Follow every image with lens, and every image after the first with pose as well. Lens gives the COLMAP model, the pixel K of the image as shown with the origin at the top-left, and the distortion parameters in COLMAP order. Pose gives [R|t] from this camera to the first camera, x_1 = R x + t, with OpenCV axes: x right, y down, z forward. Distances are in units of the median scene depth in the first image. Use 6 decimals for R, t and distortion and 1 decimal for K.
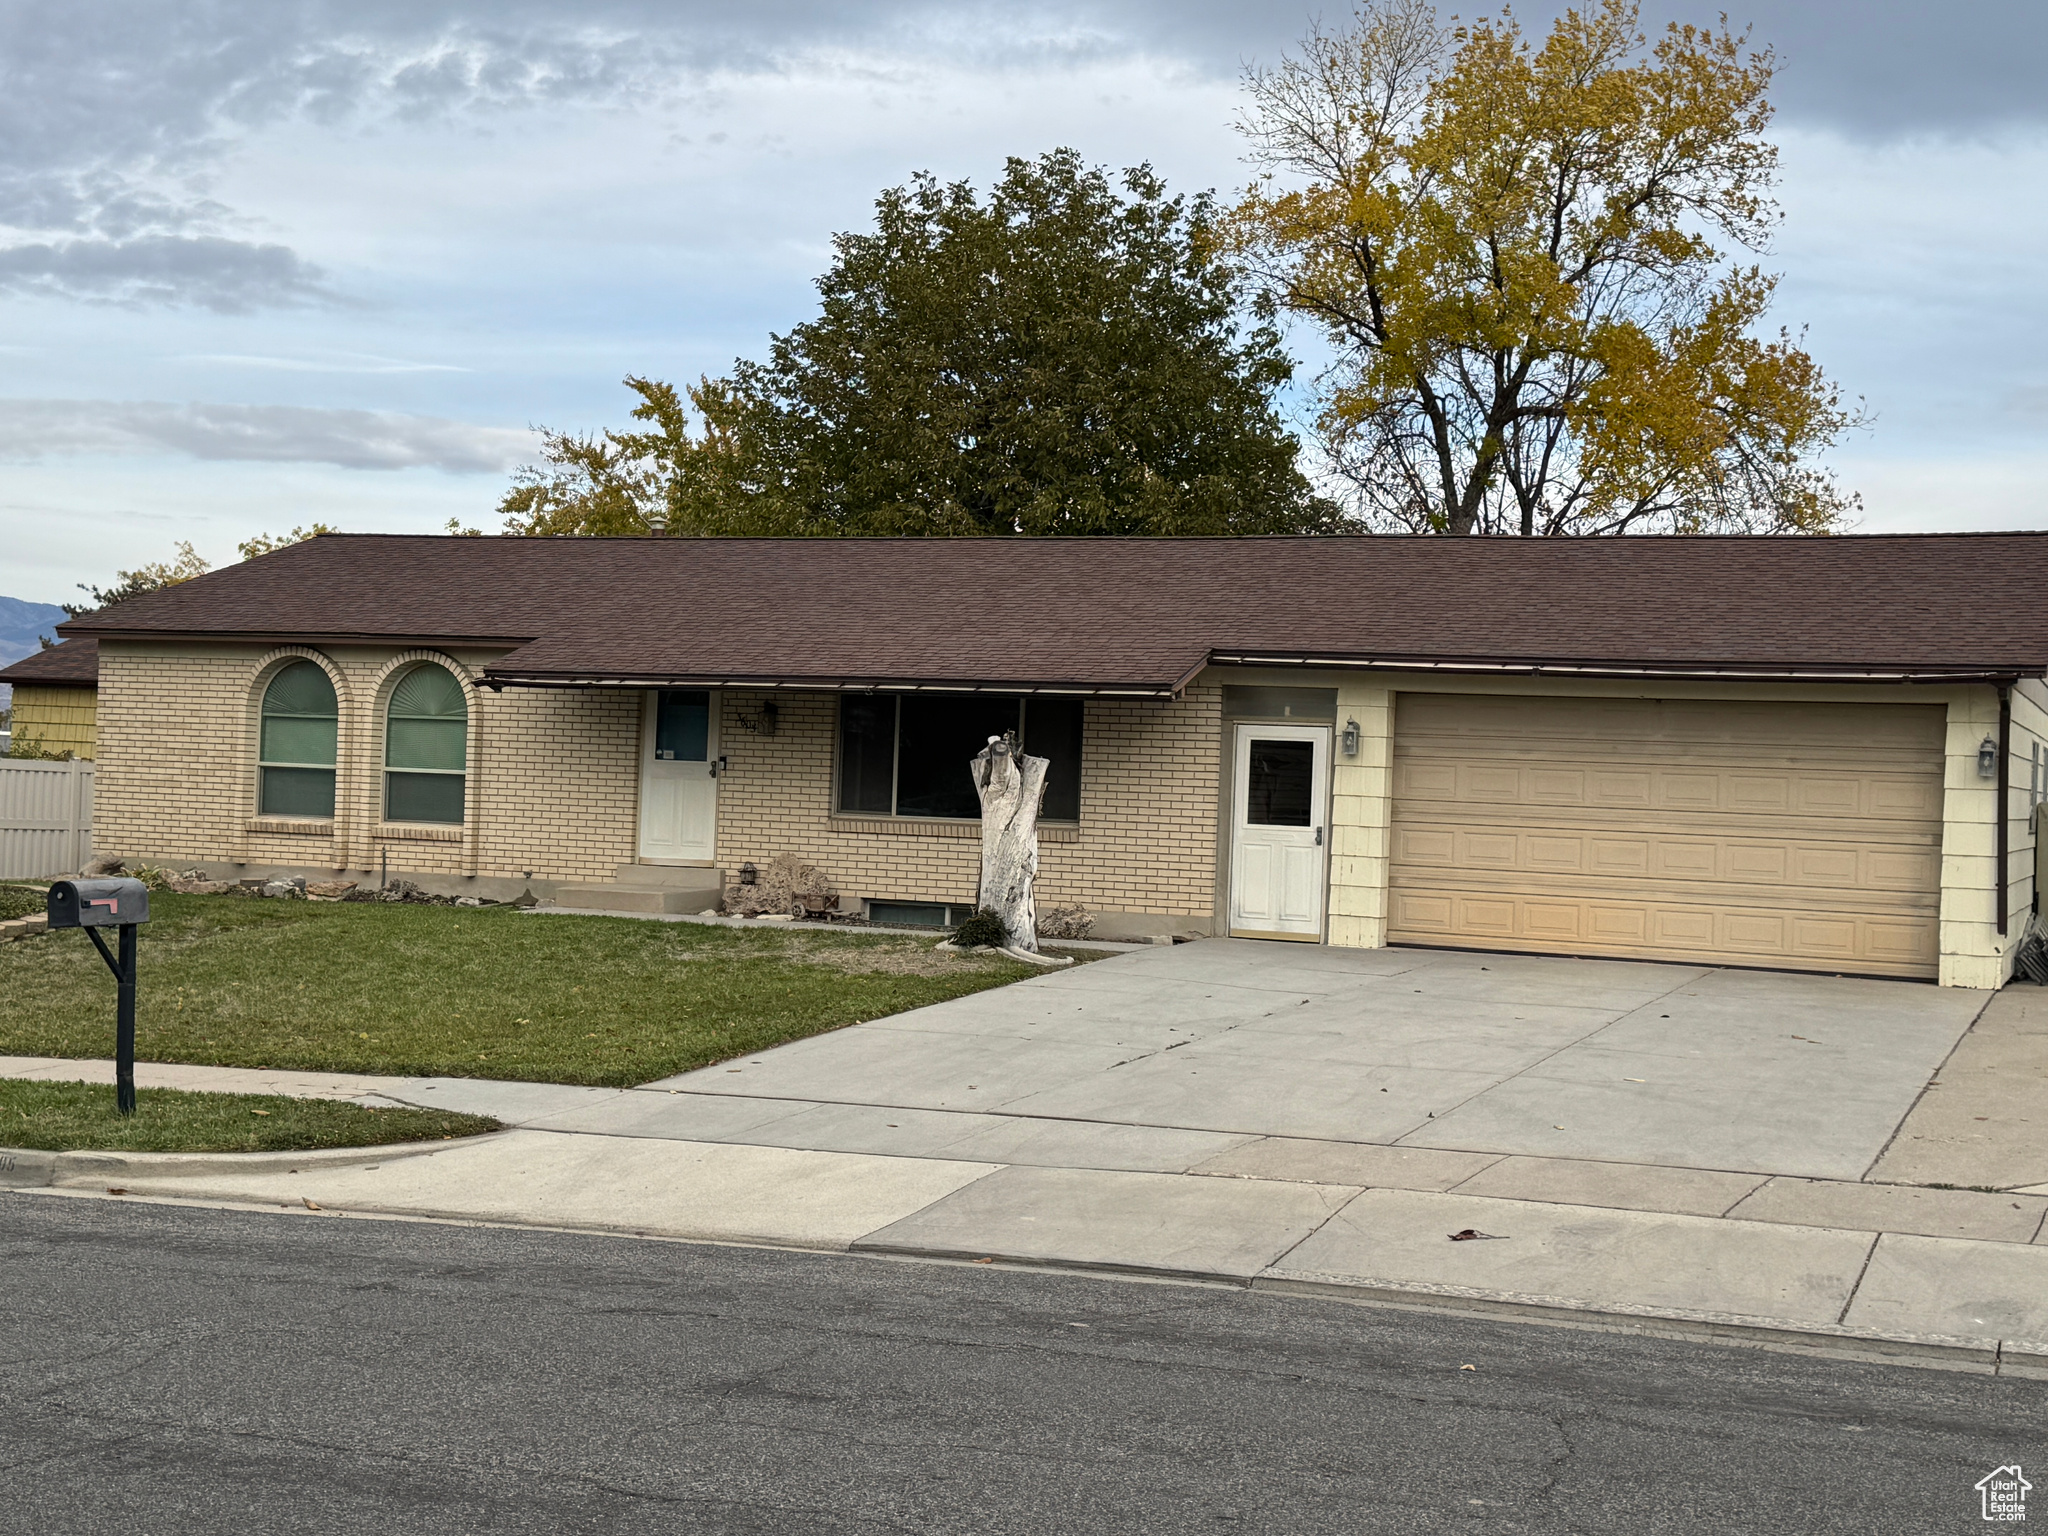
lens RADIAL K [[2669.9, 0, 1027.7], [0, 2669.9, 755.1], [0, 0, 1]] dist [0.129490, 0.000000]
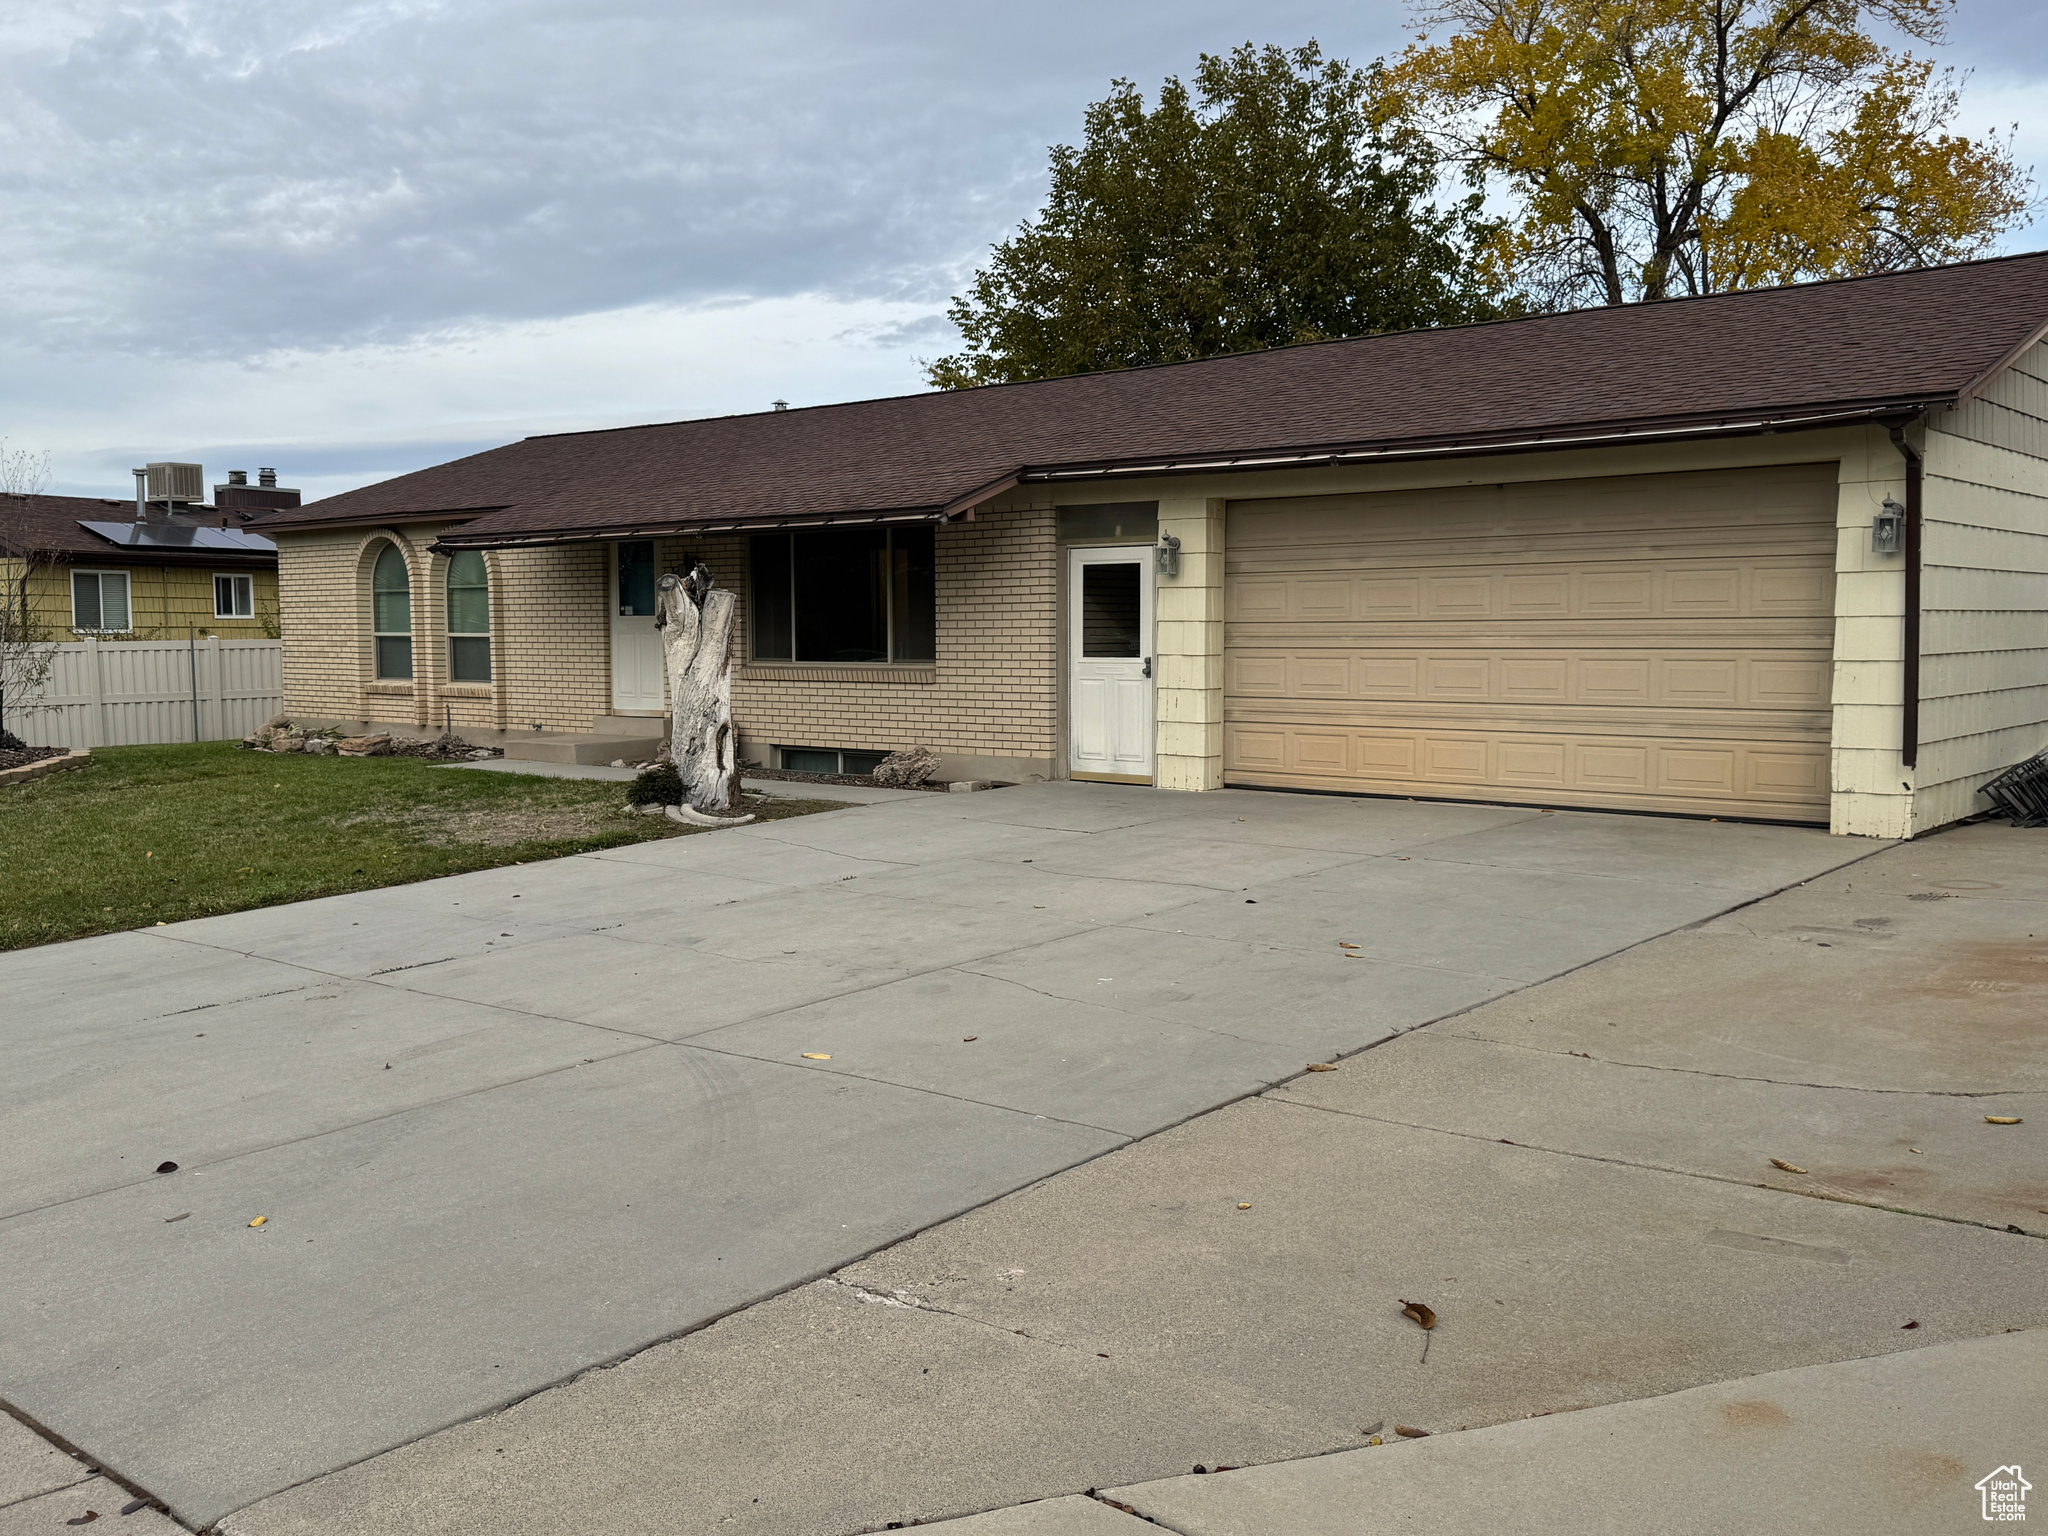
lens RADIAL K [[1813.1, 0, 1017.3], [0, 1813.1, 772.9], [0, 0, 1]] dist [0.115099, -0.161049]
pose [[0.951772, -0.018227, -0.306264, 0.254271], [0.043537, 0.996156, 0.076012, 0.017289], [0.303701, -0.085680, 0.948907, 0.403883]]
